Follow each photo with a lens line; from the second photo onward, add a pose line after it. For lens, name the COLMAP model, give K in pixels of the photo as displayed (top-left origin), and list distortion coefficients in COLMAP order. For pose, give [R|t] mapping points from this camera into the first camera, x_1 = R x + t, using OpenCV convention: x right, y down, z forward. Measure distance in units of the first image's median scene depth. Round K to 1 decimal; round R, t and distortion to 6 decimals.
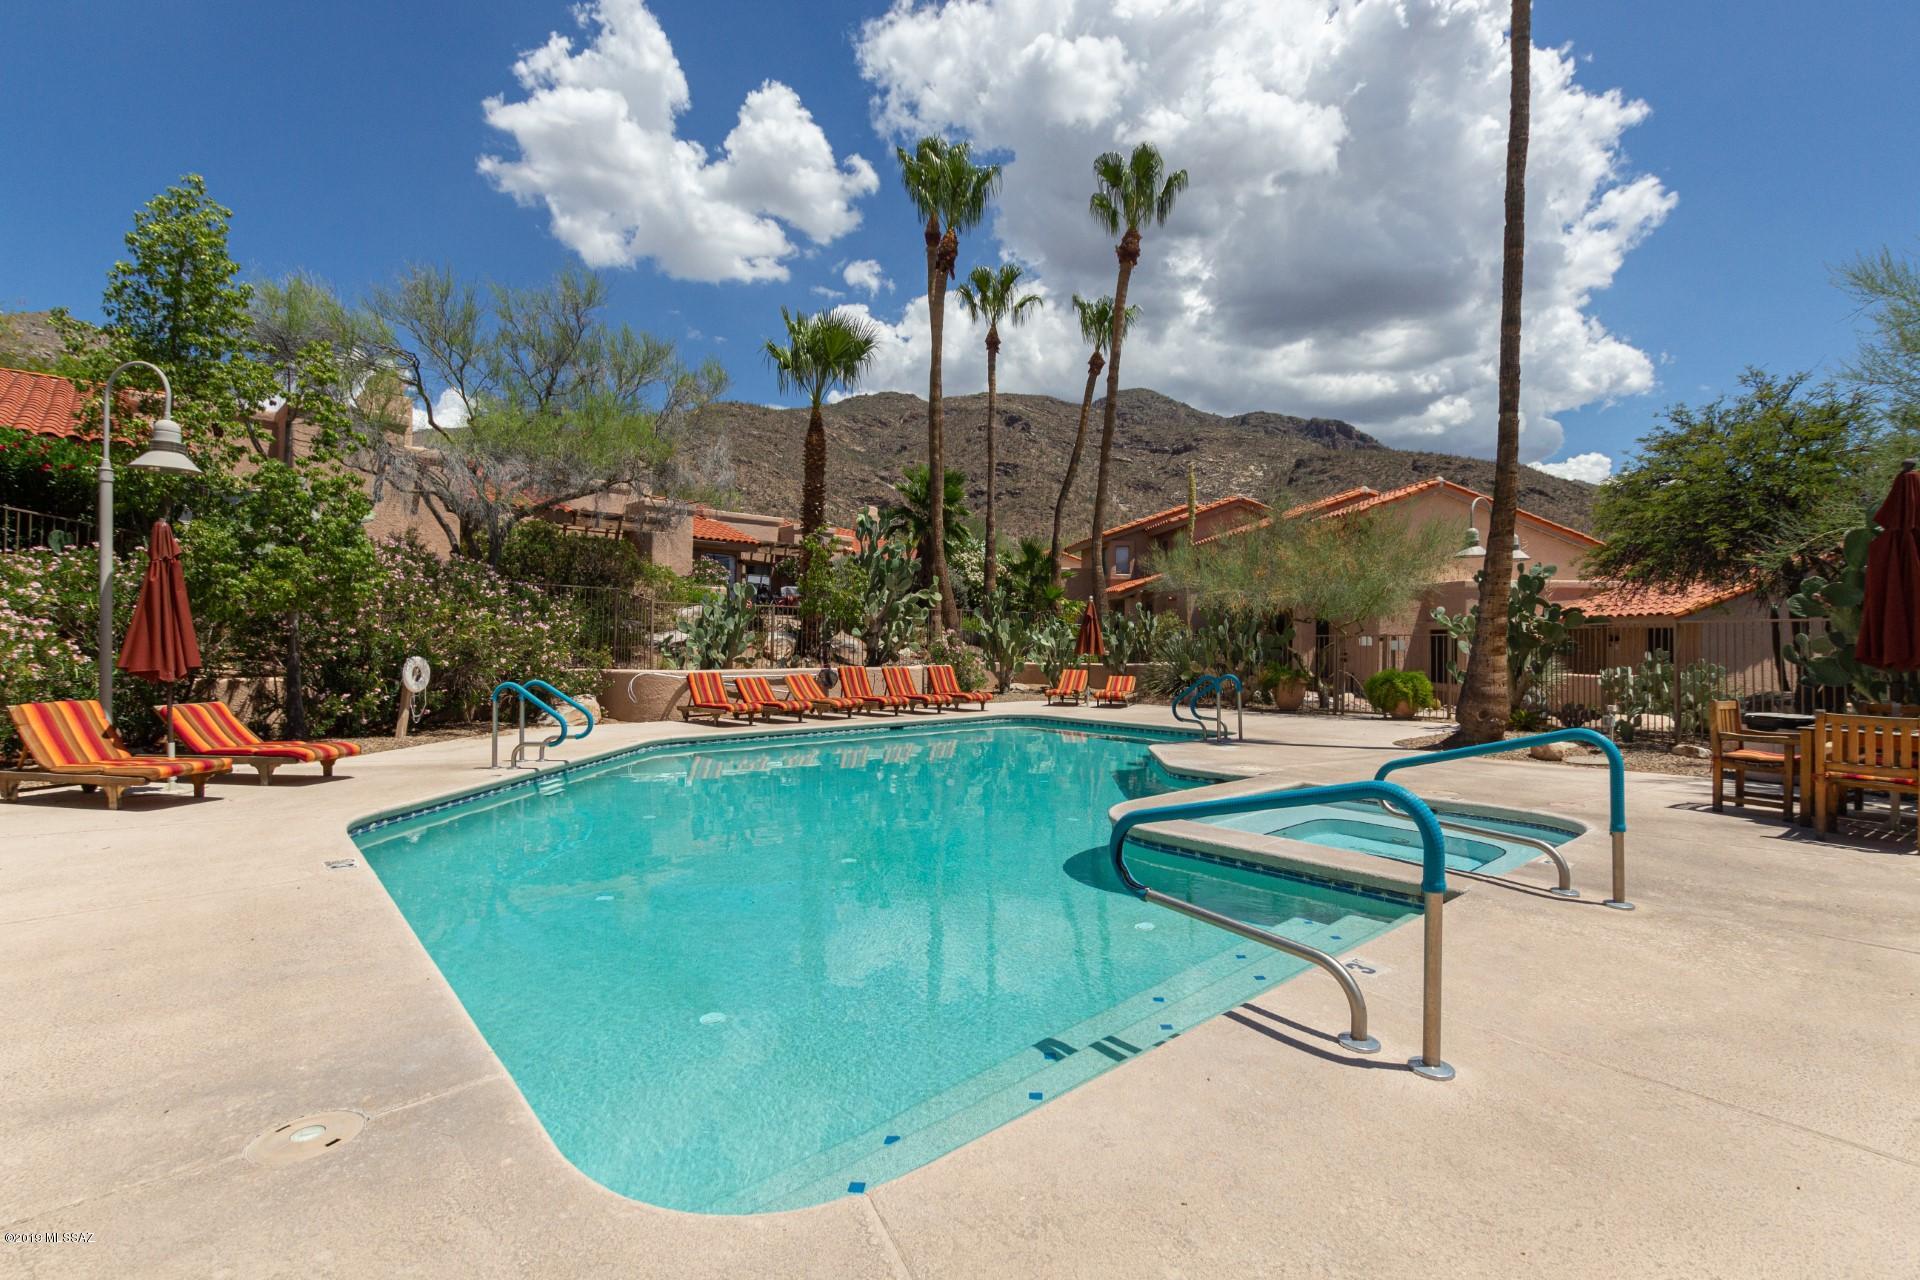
lens RADIAL K [[929.4, 0, 972.8], [0, 929.4, 652.7], [0, 0, 1]] dist [0.001056, -0.000097]
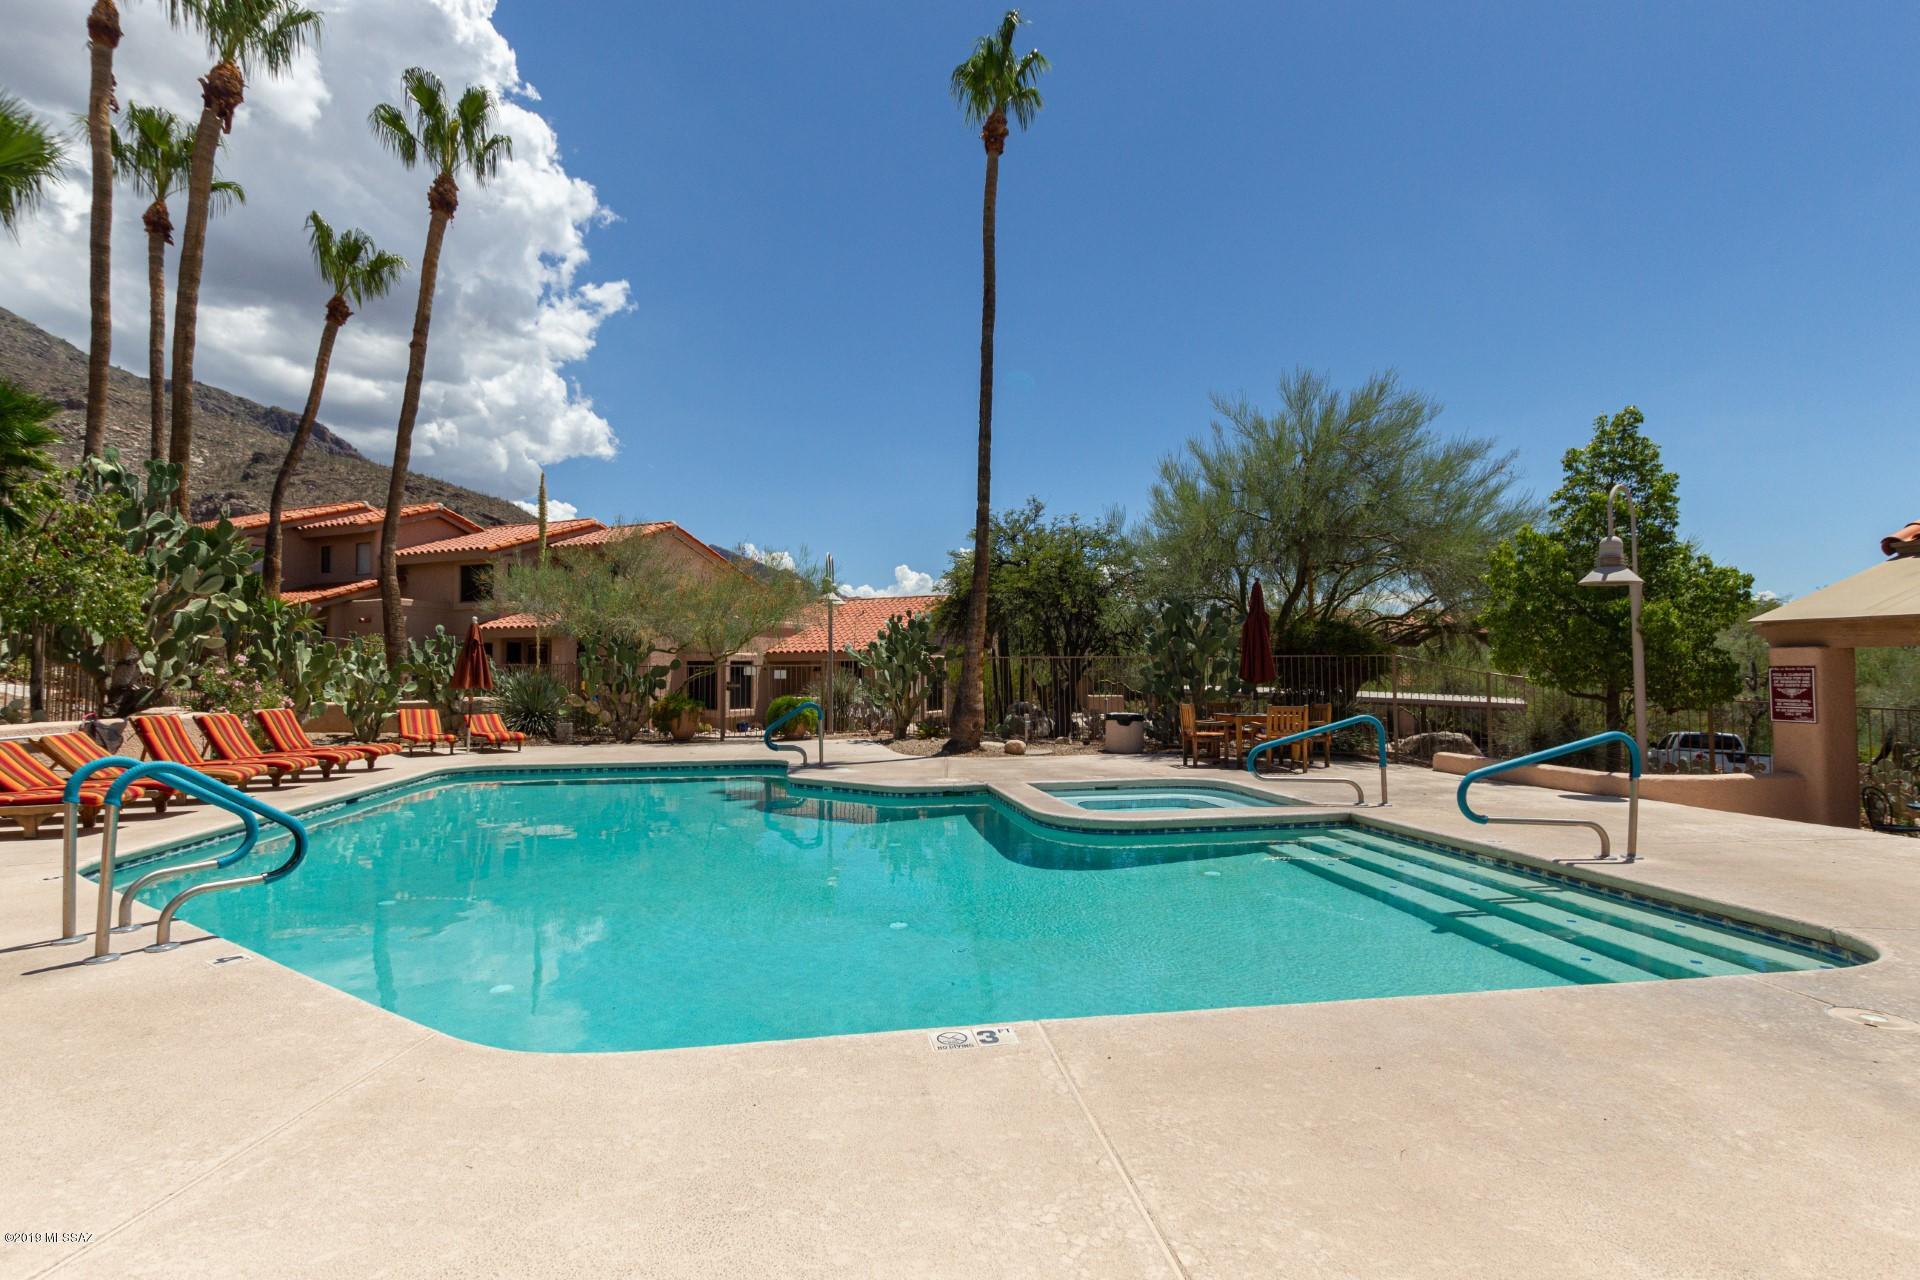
lens RADIAL K [[929.4, 0, 972.8], [0, 929.4, 652.7], [0, 0, 1]] dist [0.001056, -0.000097]
pose [[0.446934, 0.013254, 0.894469, -0.115427], [0.015309, 0.999630, -0.022461, -0.001429], [-0.894436, 0.023732, 0.446566, 0.071722]]
